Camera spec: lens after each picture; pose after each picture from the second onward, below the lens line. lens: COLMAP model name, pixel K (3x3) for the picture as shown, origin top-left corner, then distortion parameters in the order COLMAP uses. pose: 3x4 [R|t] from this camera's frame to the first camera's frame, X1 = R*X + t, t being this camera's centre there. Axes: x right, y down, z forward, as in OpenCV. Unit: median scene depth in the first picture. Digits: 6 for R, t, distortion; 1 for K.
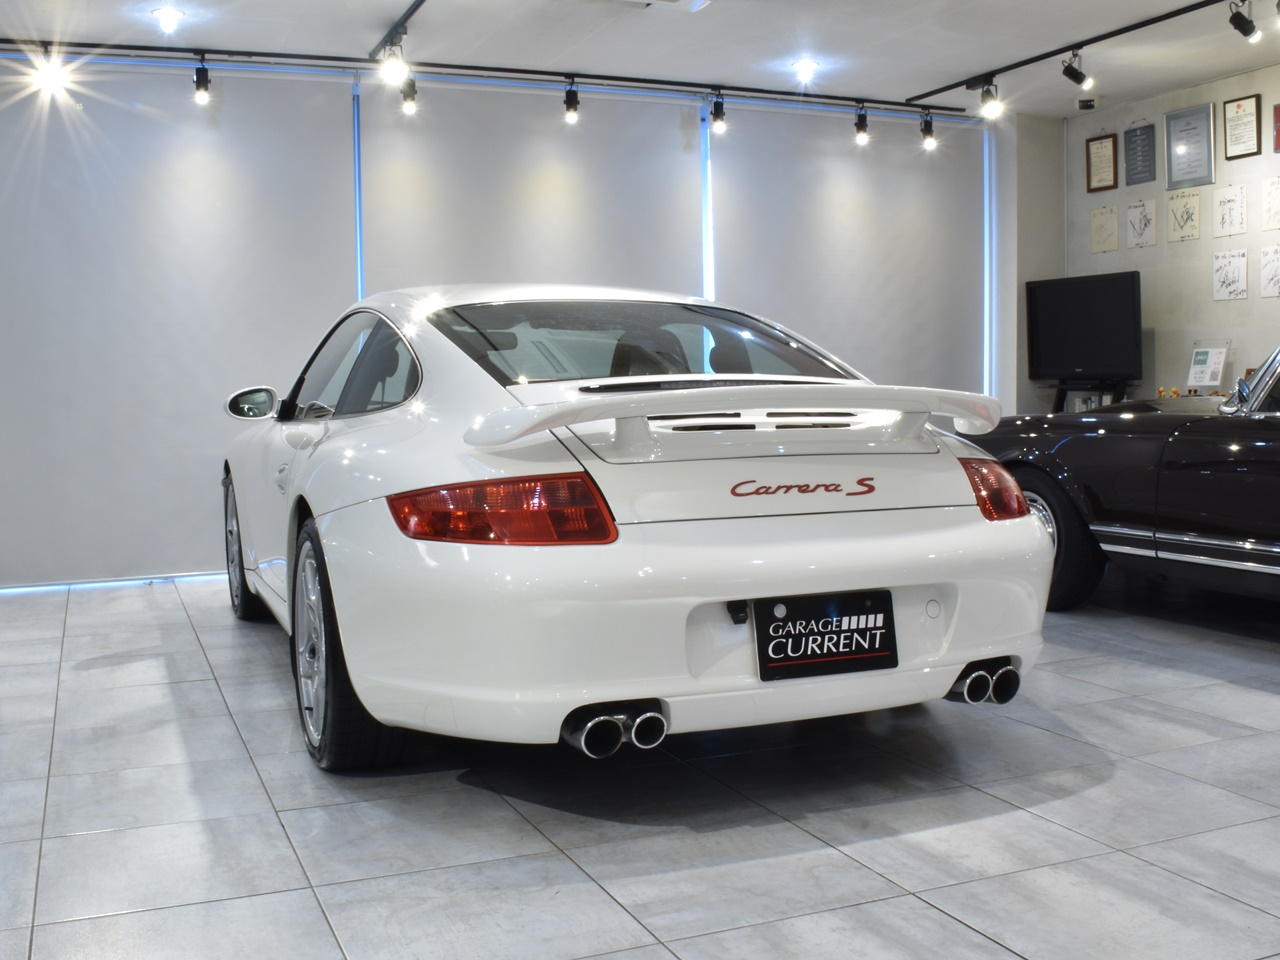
lens RADIAL K [[1325.5, 0, 617.9], [0, 1325.5, 479.0], [0, 0, 1]] dist [-0.115036, 0.031553]
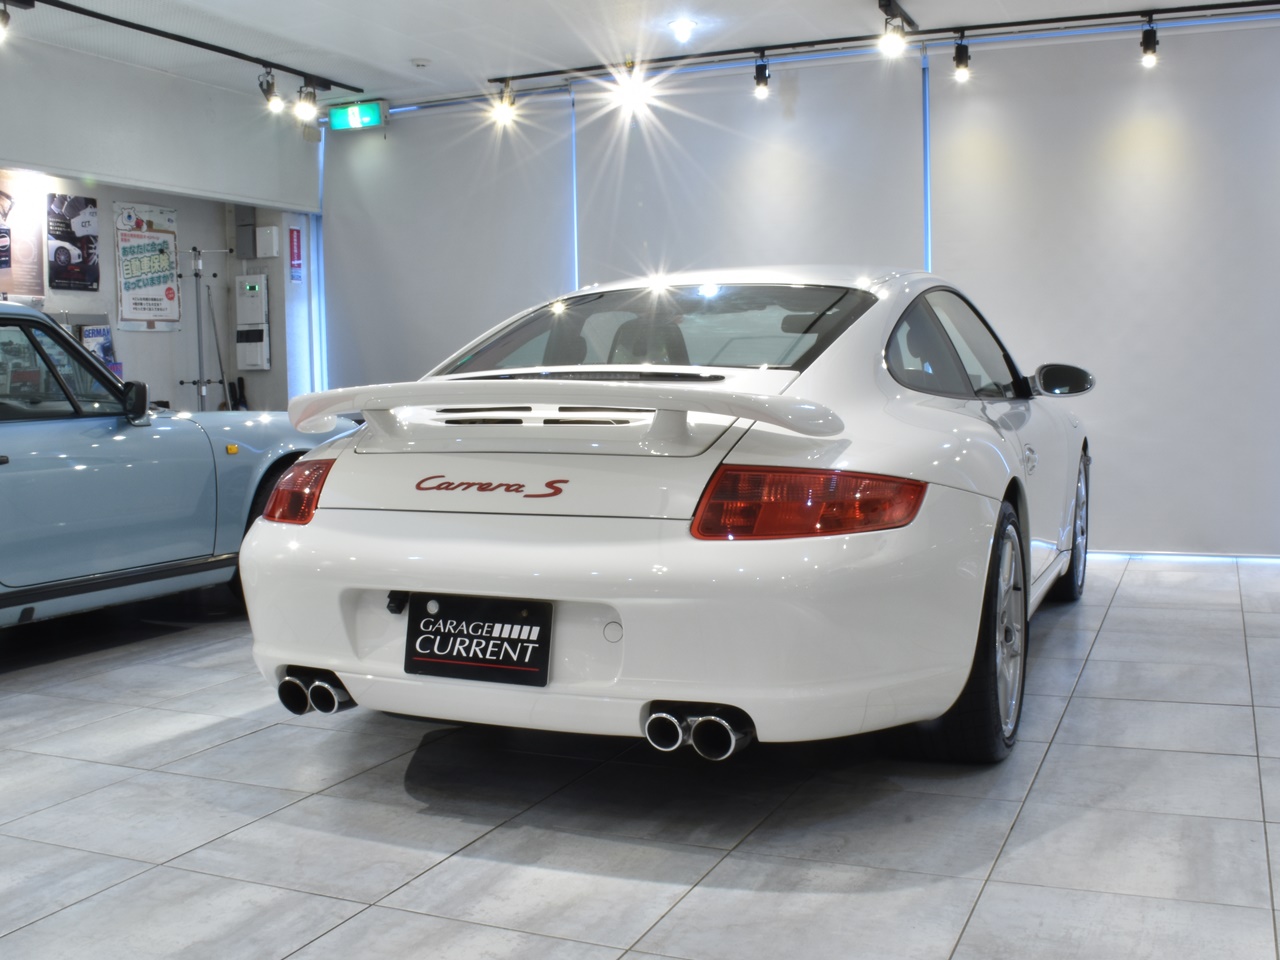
lens RADIAL K [[1325.5, 0, 617.9], [0, 1325.5, 479.0], [0, 0, 1]] dist [-0.115036, 0.031553]
pose [[0.693693, 0.054998, -0.718168, 0.903527], [-0.040490, 0.998481, 0.037354, -0.038612], [0.719132, 0.003166, 0.694867, 0.394429]]
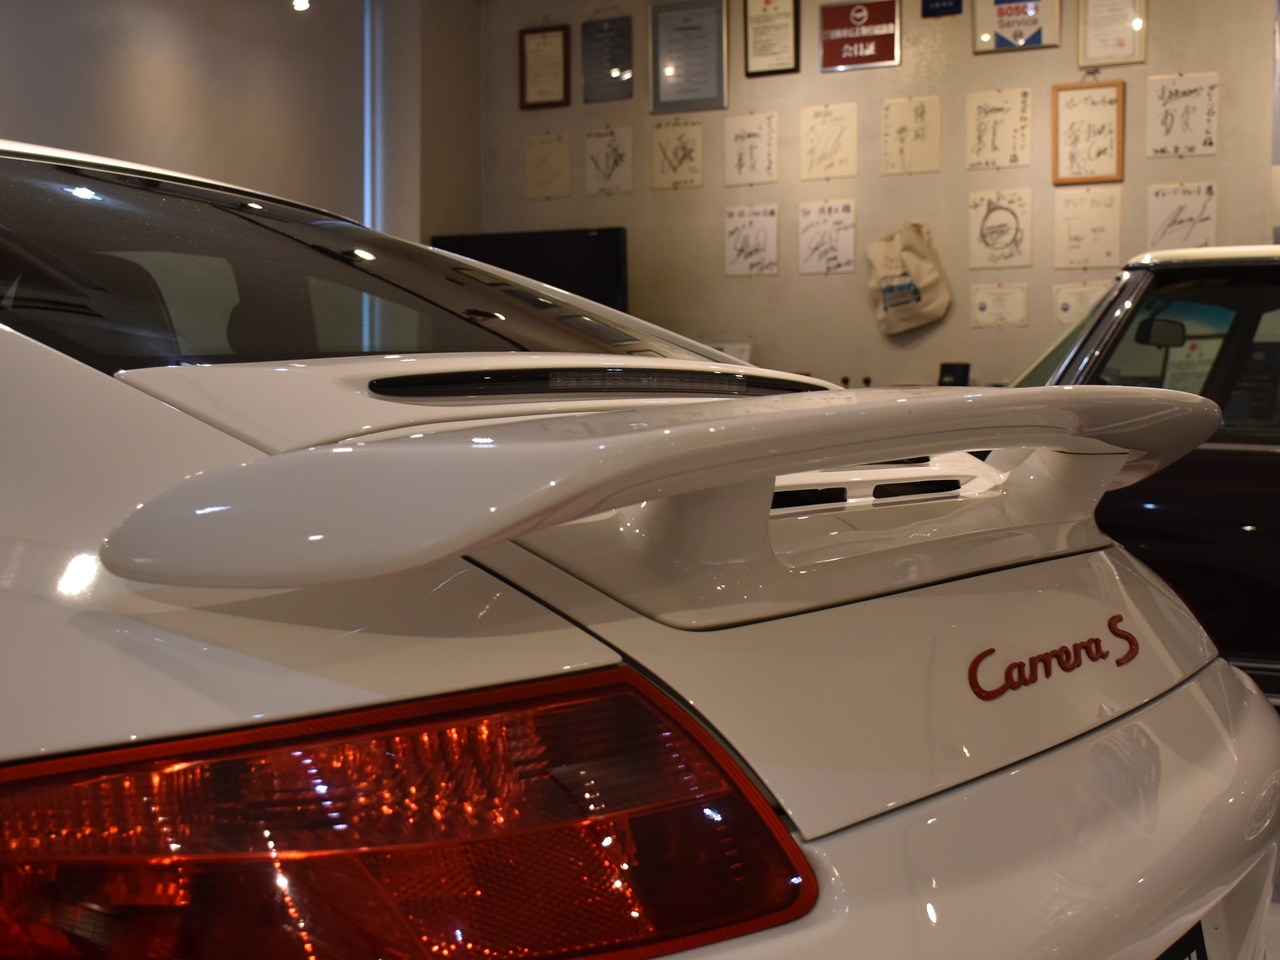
lens RADIAL K [[1702.3, 0, 681.2], [0, 1702.3, 479.0], [0, 0, 1]] dist [-0.034088, -0.032918]
pose [[0.819695, -0.009084, 0.572728, -0.228723], [0.020282, 0.999708, -0.013171, -0.040596], [-0.572440, 0.022412, 0.819640, 0.660021]]
